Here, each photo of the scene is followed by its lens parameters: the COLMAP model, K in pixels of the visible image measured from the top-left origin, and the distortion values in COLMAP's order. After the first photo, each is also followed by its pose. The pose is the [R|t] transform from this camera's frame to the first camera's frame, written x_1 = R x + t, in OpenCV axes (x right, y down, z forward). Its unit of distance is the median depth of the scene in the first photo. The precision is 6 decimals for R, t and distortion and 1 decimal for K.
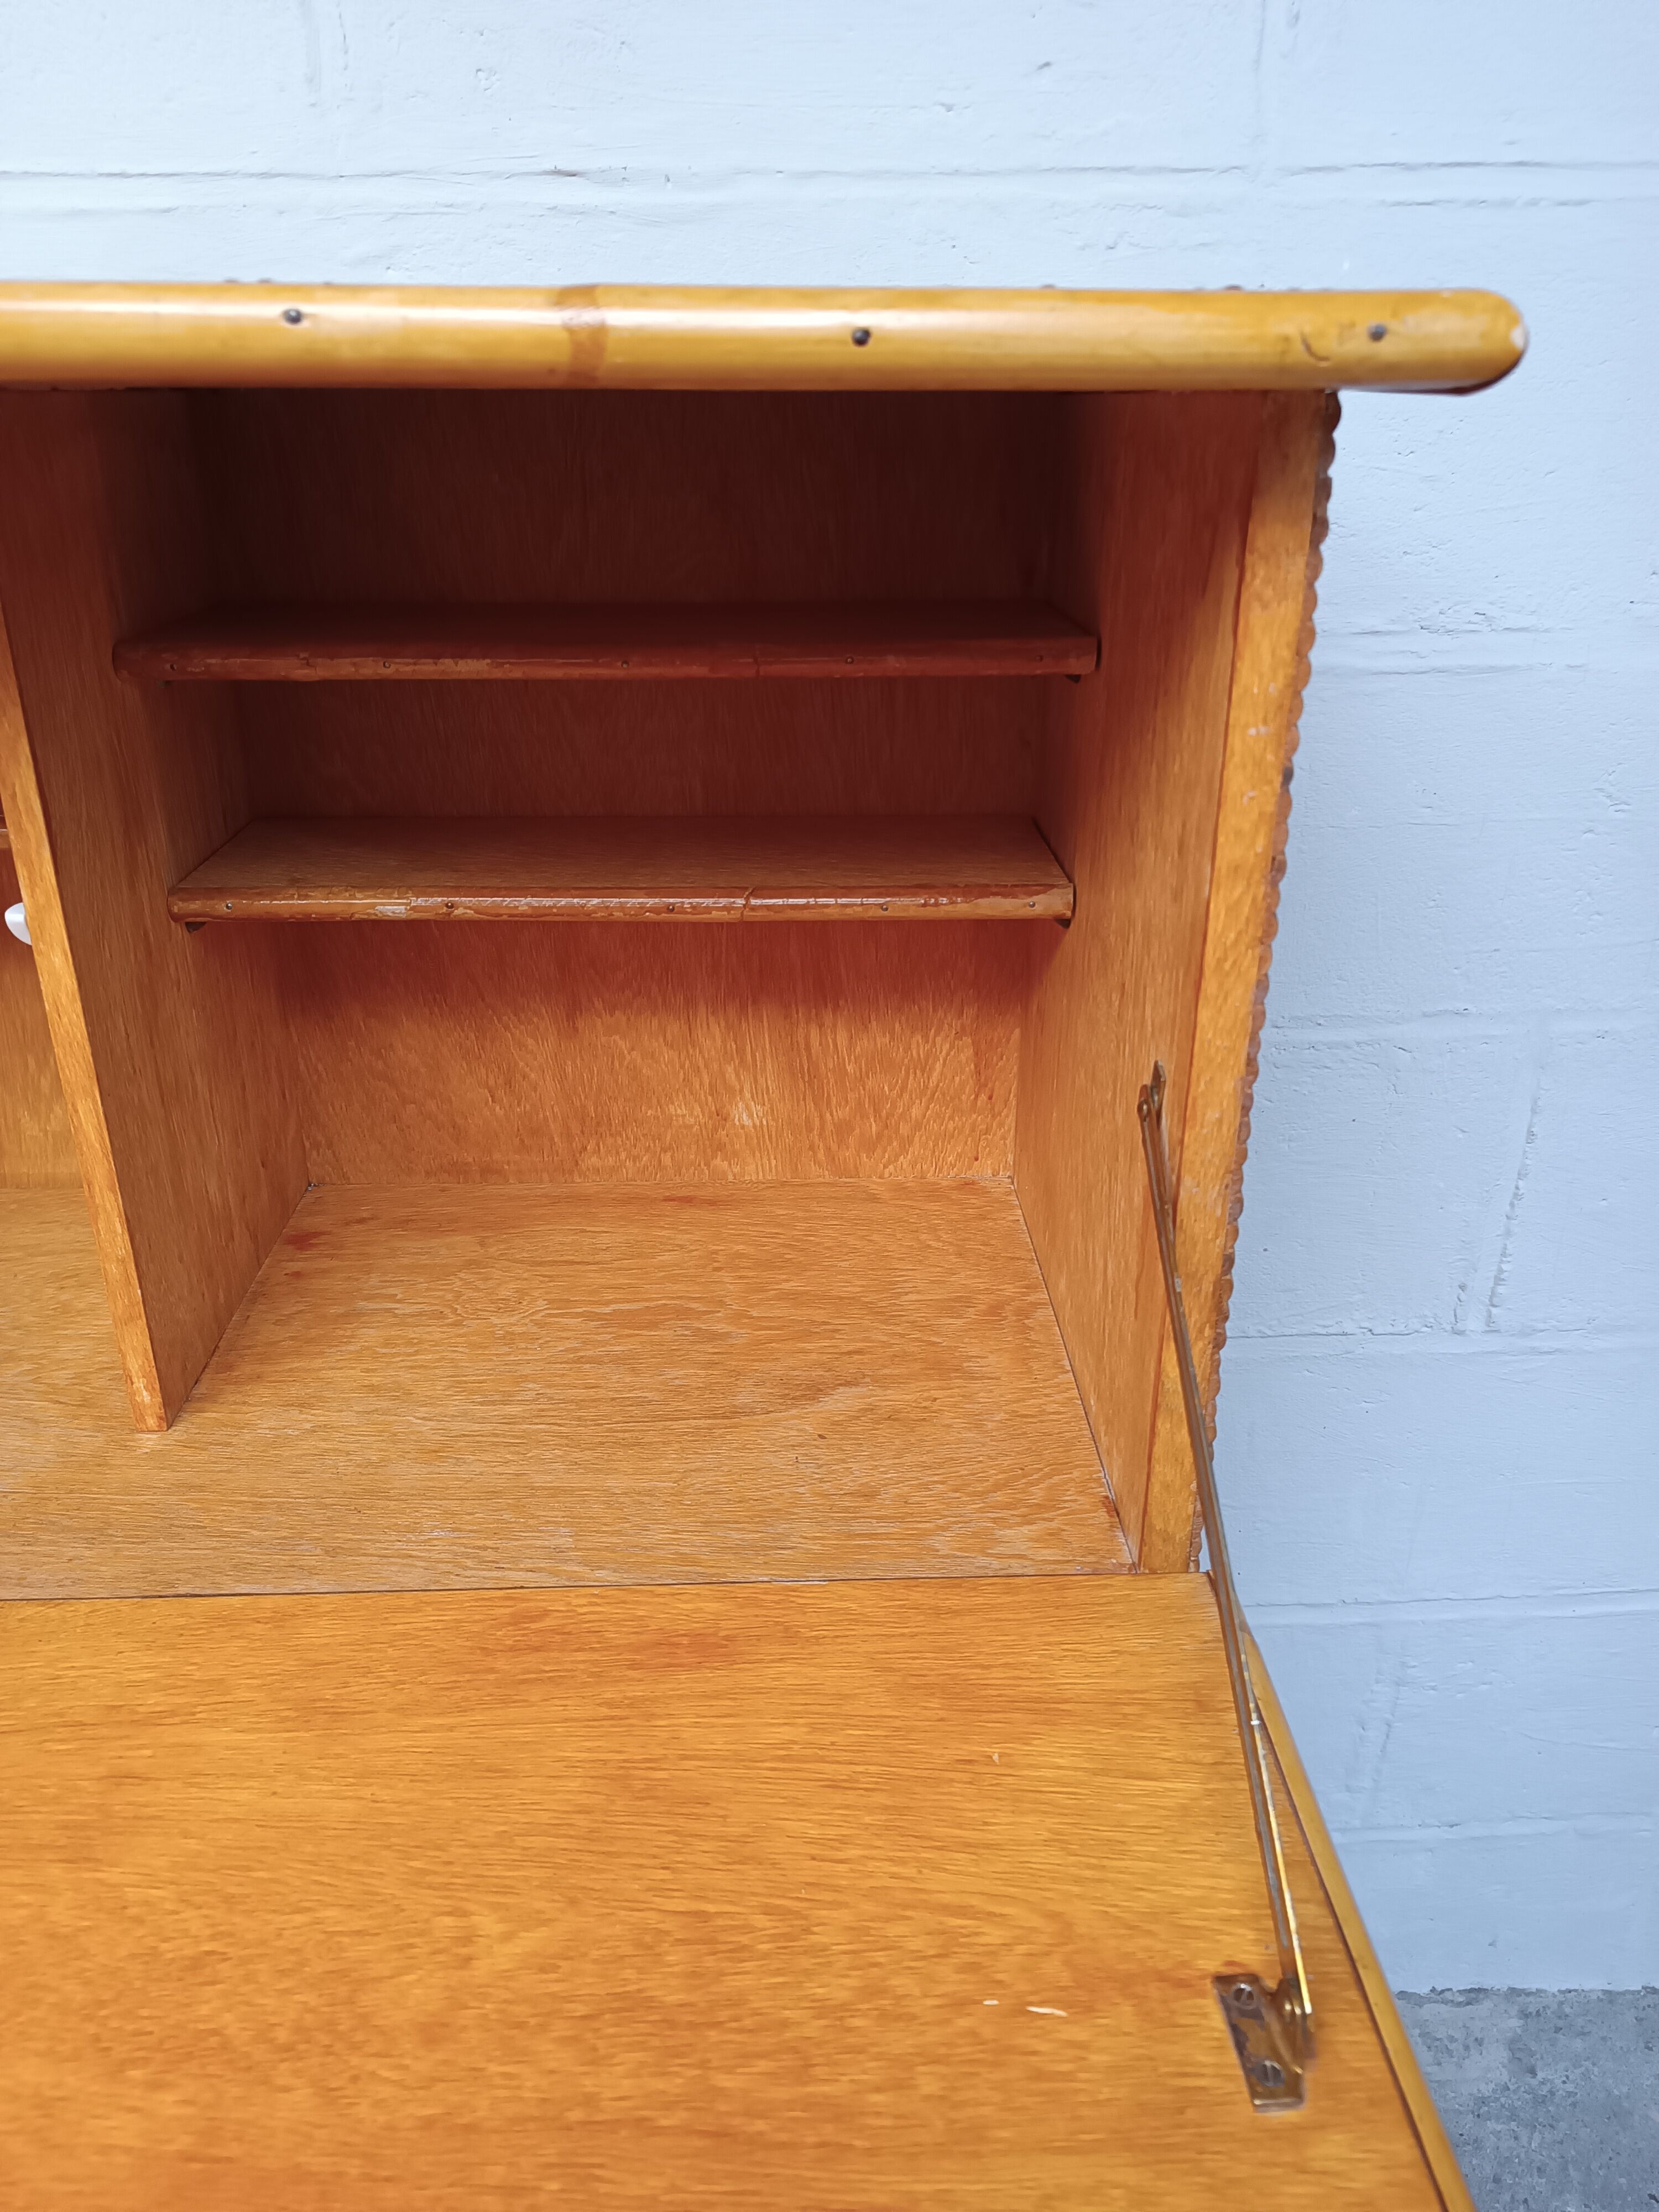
lens RADIAL K [[1597.2, 0, 829.6], [0, 1597.2, 1105.5], [0, 0, 1]] dist [0.022389, -0.024076]
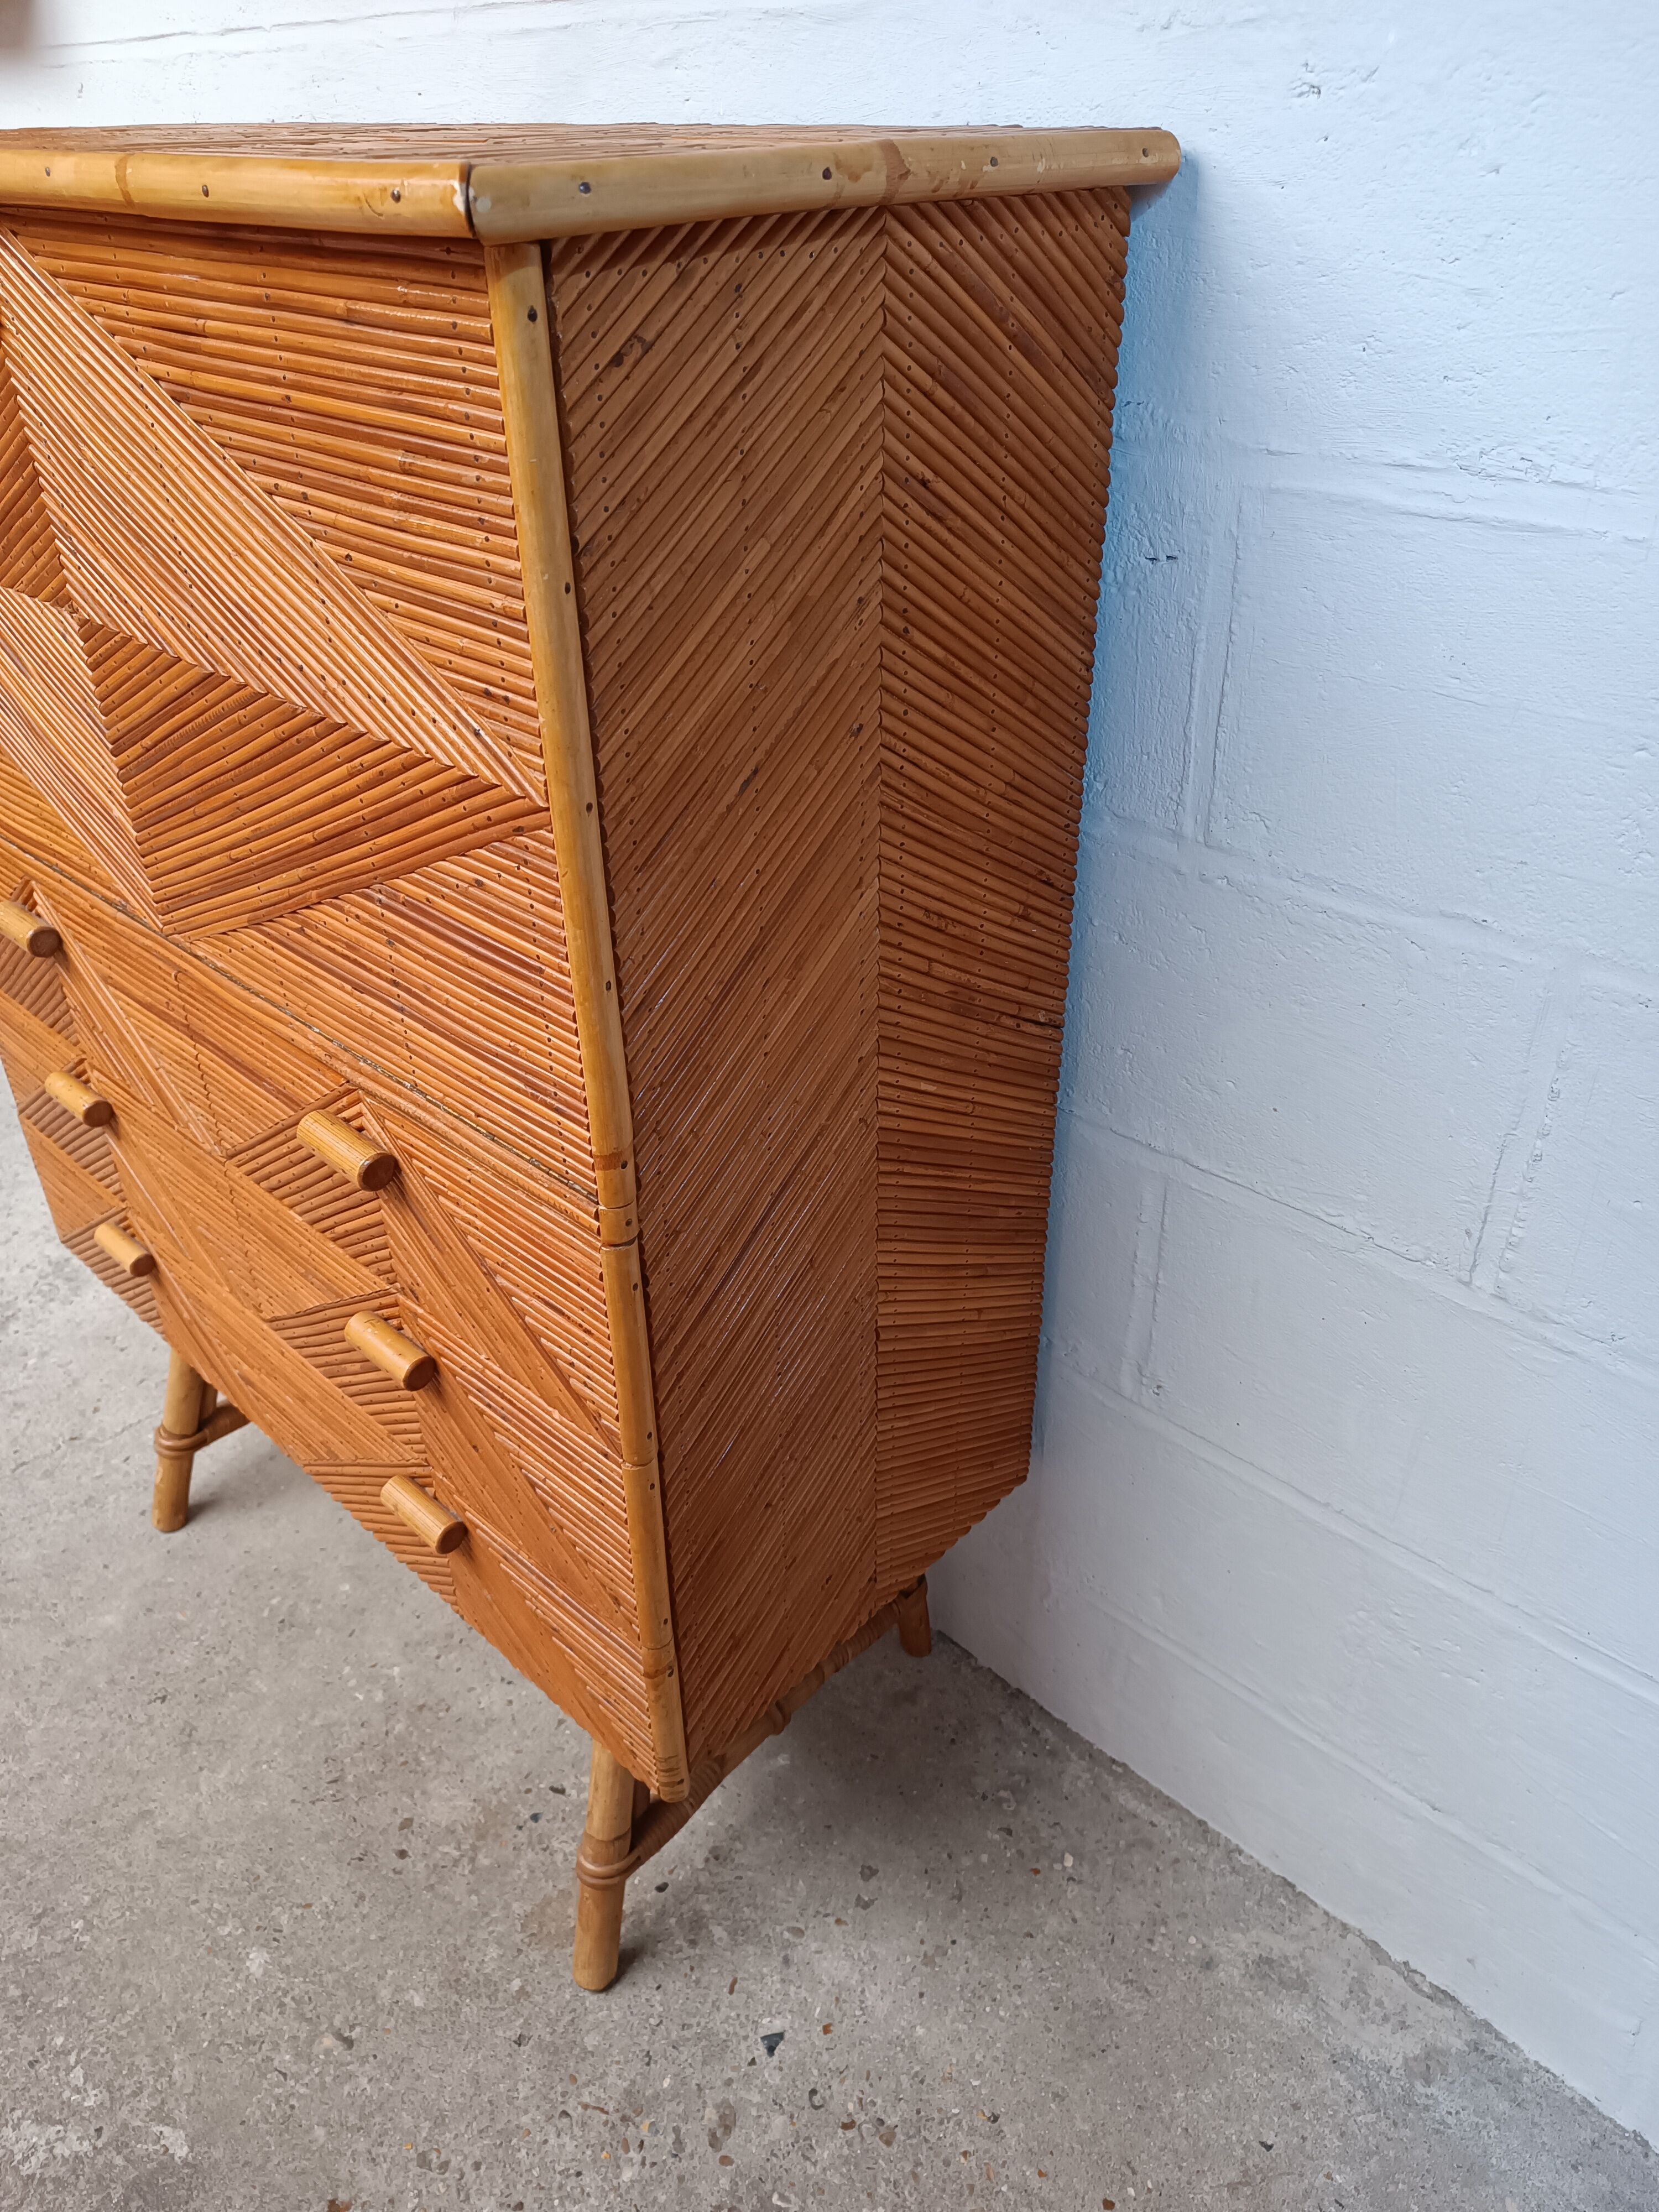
lens RADIAL K [[1597.2, 0, 829.4], [0, 1597.2, 1105.0], [0, 0, 1]] dist [0.022389, -0.024076]
pose [[0.702099, 0.371654, -0.607396, 0.908455], [-0.275288, 0.928335, 0.249821, -0.109869], [0.656714, -0.008190, 0.754095, 0.111769]]
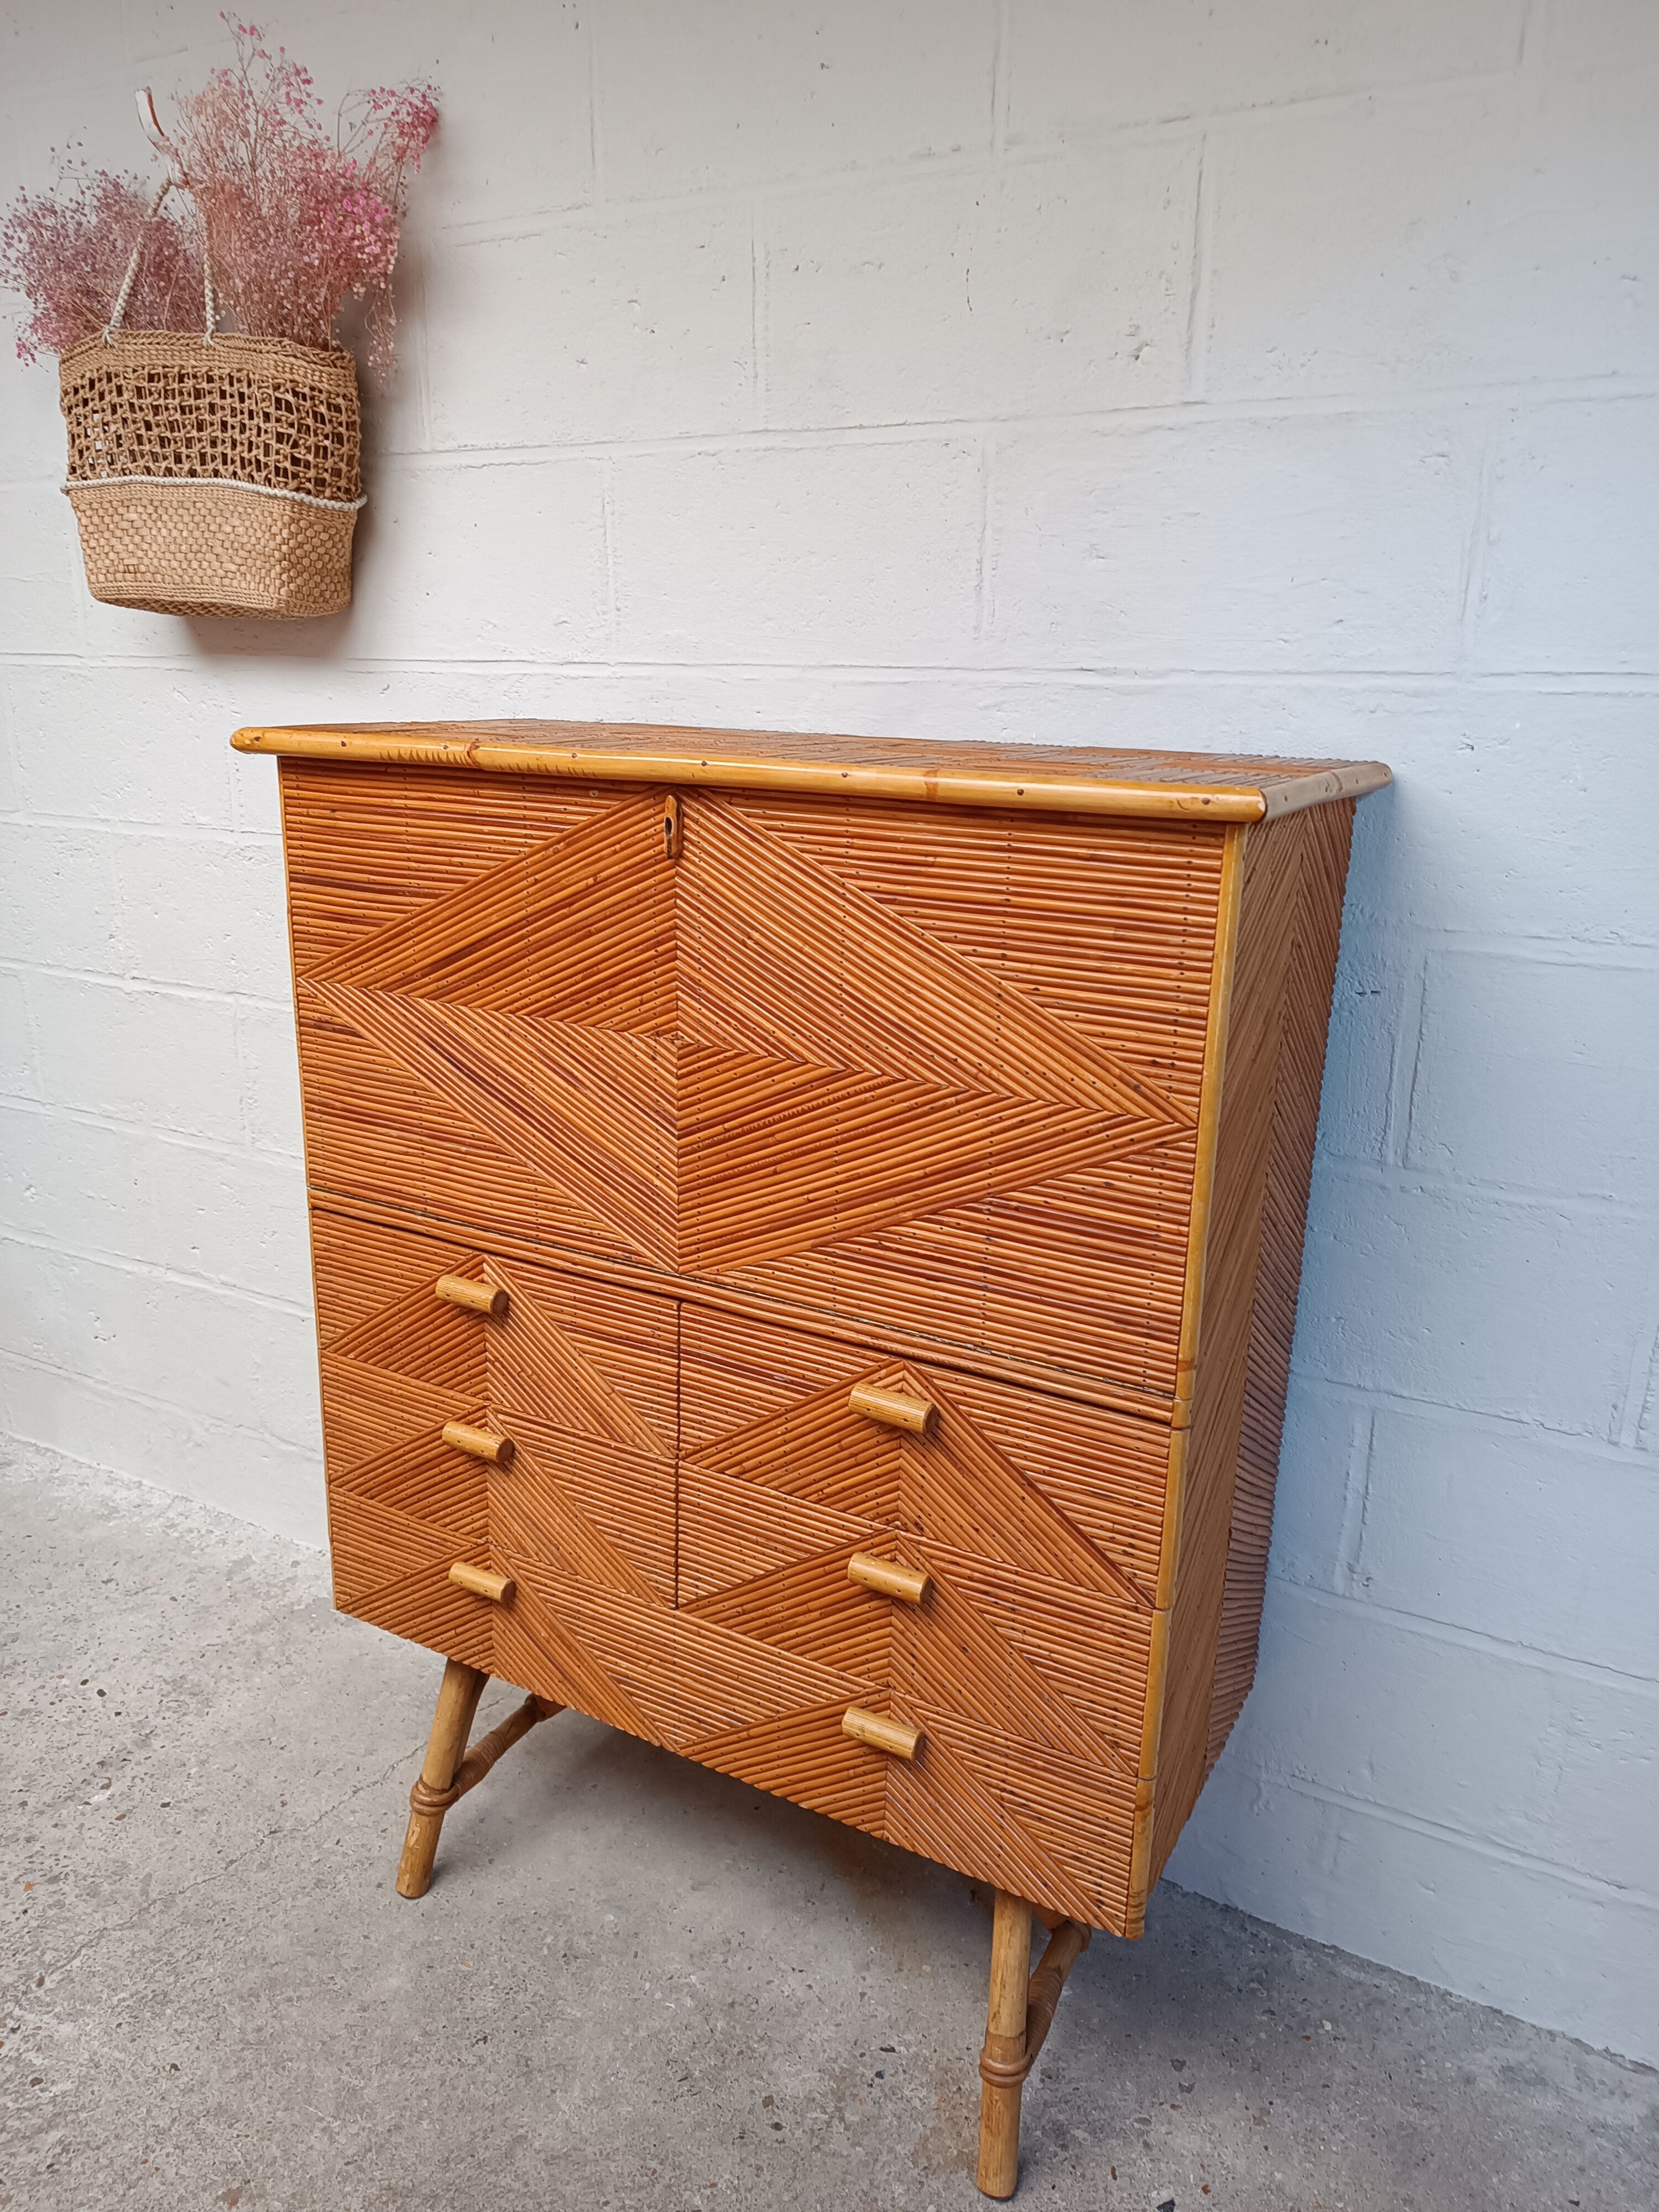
lens RADIAL K [[1597.2, 0, 820.7], [0, 1597.2, 1096.3], [0, 0, 1]] dist [0.022389, -0.024076]
pose [[0.854298, 0.155801, -0.495883, 0.621165], [-0.232243, 0.967909, -0.095999, 0.199641], [0.465013, 0.197177, 0.863067, -0.764349]]
